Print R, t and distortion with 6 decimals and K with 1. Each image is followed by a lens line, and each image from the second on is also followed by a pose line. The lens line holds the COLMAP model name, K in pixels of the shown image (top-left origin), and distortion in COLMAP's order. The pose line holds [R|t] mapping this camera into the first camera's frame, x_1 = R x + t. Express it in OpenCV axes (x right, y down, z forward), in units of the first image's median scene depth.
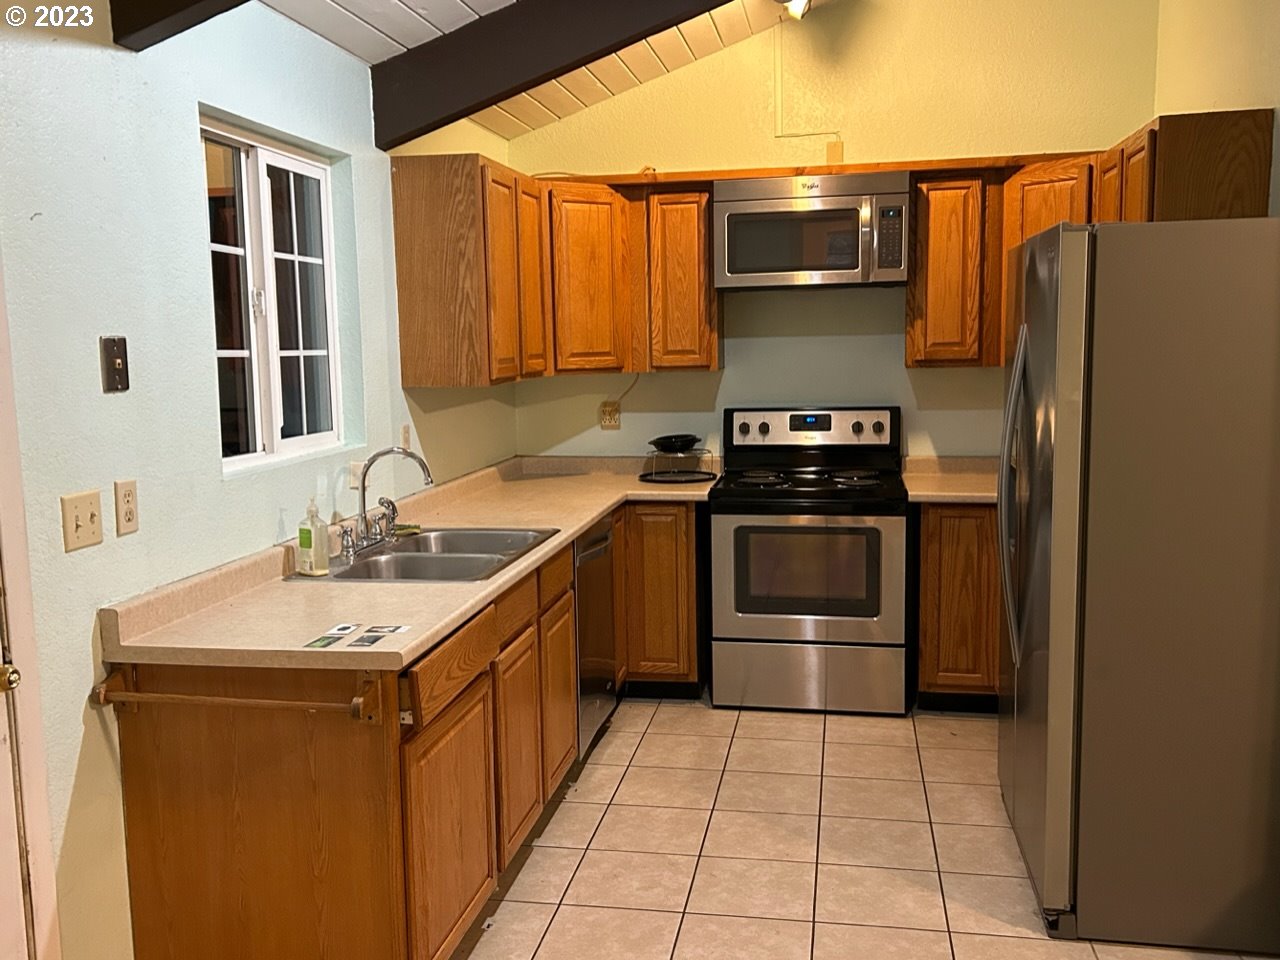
lens RADIAL K [[1170.8, 0, 622.0], [0, 1170.8, 497.5], [0, 0, 1]] dist [0.174094, -0.465196]
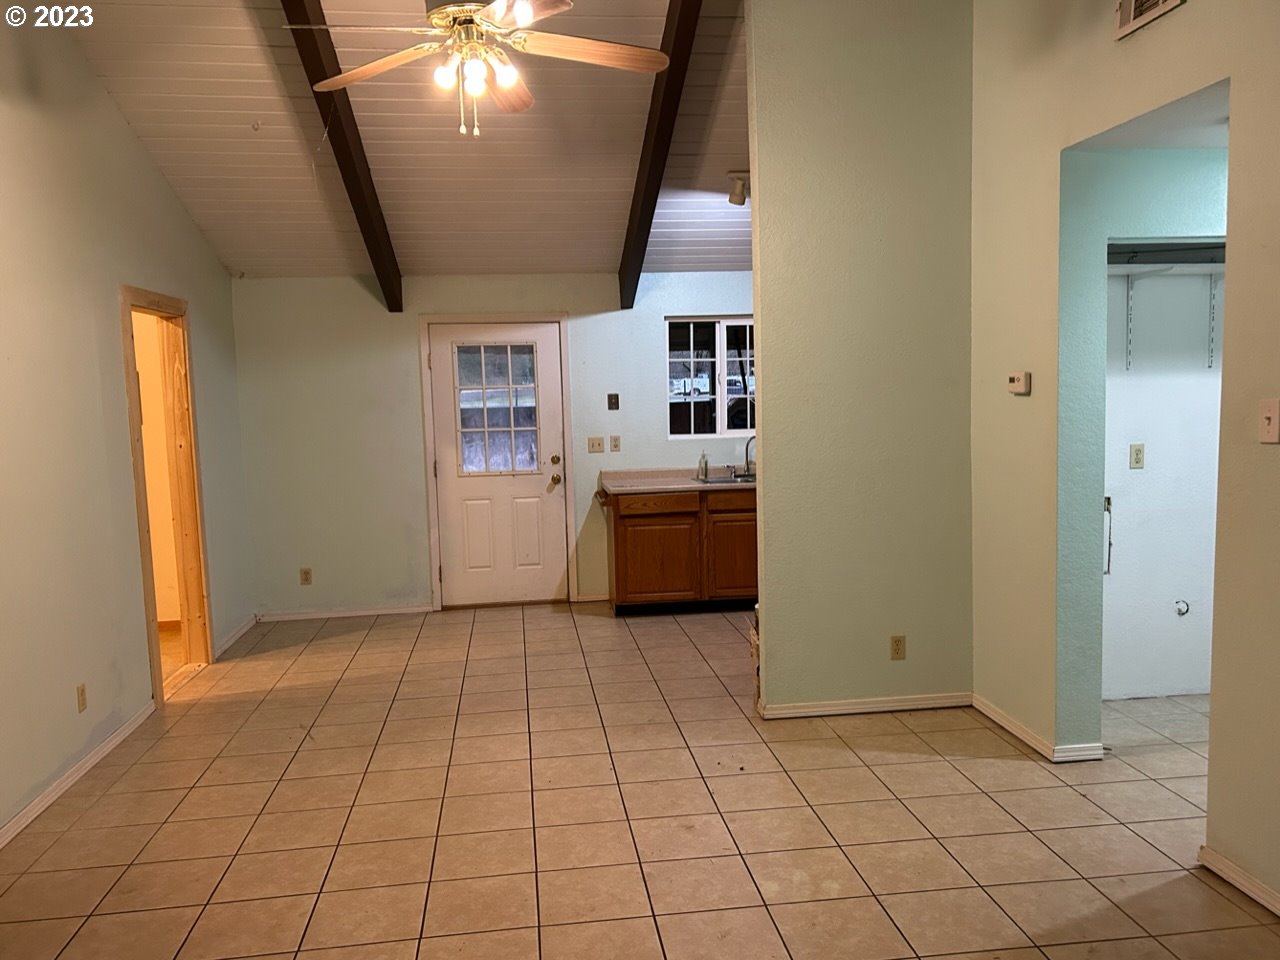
lens RADIAL K [[973.6, 0, 640.0], [0, 973.6, 480.0], [0, 0, 1]] dist [0.063201, -0.103922]
pose [[0.316500, 0.095616, -0.943761, 1.264960], [-0.105427, 0.992289, 0.065177, -0.043195], [0.942716, 0.078869, 0.324140, 0.093420]]
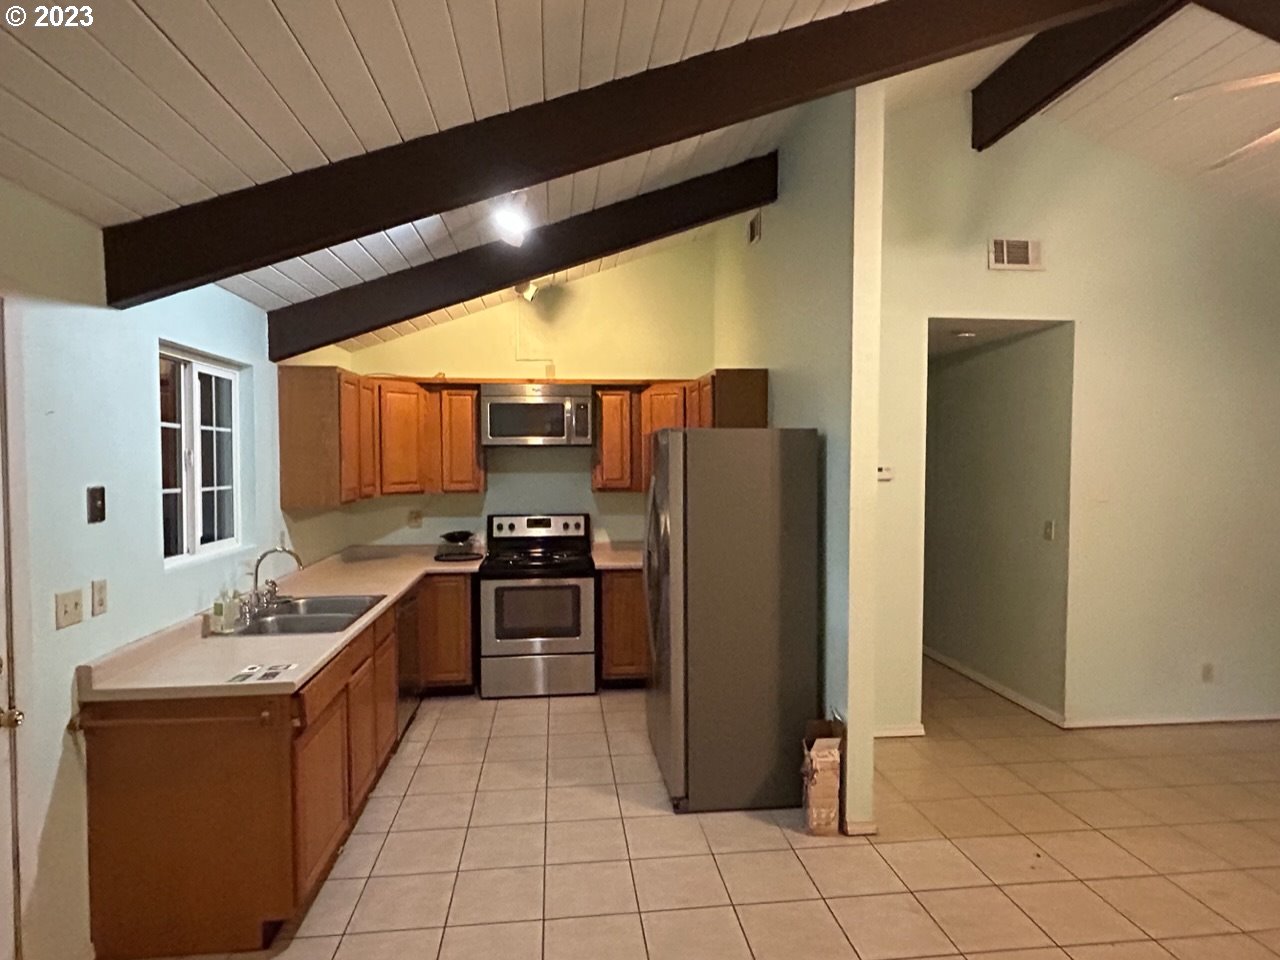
lens RADIAL K [[736.7, 0, 640.0], [0, 736.7, 480.0], [0, 0, 1]] dist [-0.002990, -0.002524]
pose [[0.955124, 0.005201, 0.296161, -0.017832], [0.025983, 0.994520, -0.101262, -0.015507], [-0.295065, 0.104413, 0.949755, -0.068464]]
